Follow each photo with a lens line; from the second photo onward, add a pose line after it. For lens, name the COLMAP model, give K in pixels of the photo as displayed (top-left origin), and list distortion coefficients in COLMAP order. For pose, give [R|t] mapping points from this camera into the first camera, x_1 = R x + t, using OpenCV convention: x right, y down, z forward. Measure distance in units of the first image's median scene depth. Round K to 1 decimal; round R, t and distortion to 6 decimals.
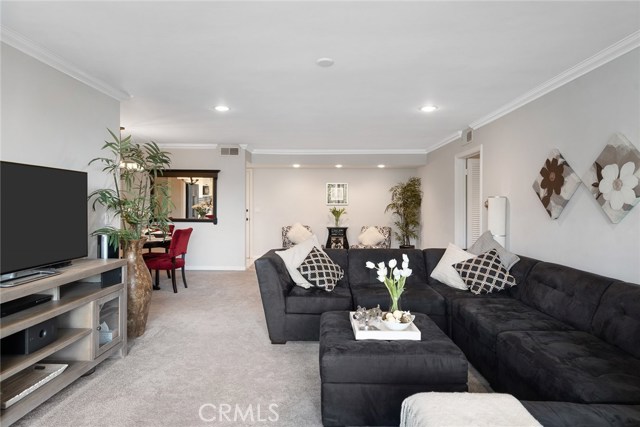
lens RADIAL K [[354.0, 0, 319.8], [0, 354.0, 210.3], [0, 0, 1]] dist [0.001464, 0.004007]
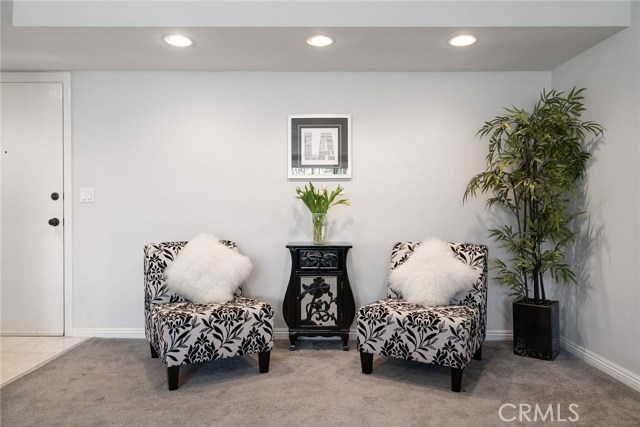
lens RADIAL K [[452.4, 0, 318.5], [0, 452.4, 214.9], [0, 0, 1]] dist [0.009956, -0.000694]
pose [[0.999874, -0.001686, 0.015815, 0.042684], [0.001789, 0.999977, -0.006495, 0.023039], [-0.015804, 0.006523, 0.999854, 0.585361]]
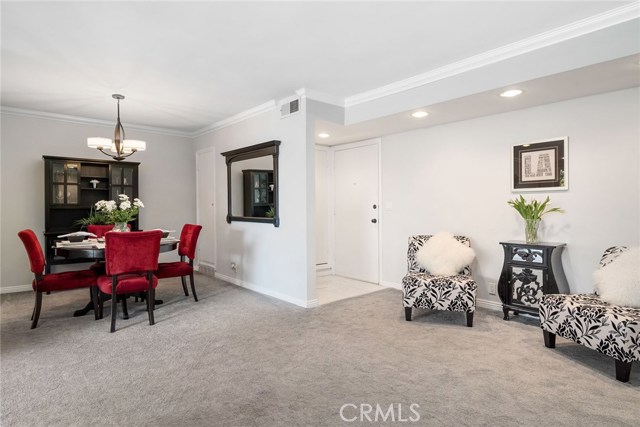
lens RADIAL K [[354.0, 0, 317.4], [0, 354.0, 210.8], [0, 0, 1]] dist [0.001464, 0.004007]
pose [[0.674190, -0.000601, -0.738557, 0.192849], [-0.001628, 0.999996, -0.002300, 0.010149], [0.738556, 0.002753, 0.674187, 0.531309]]
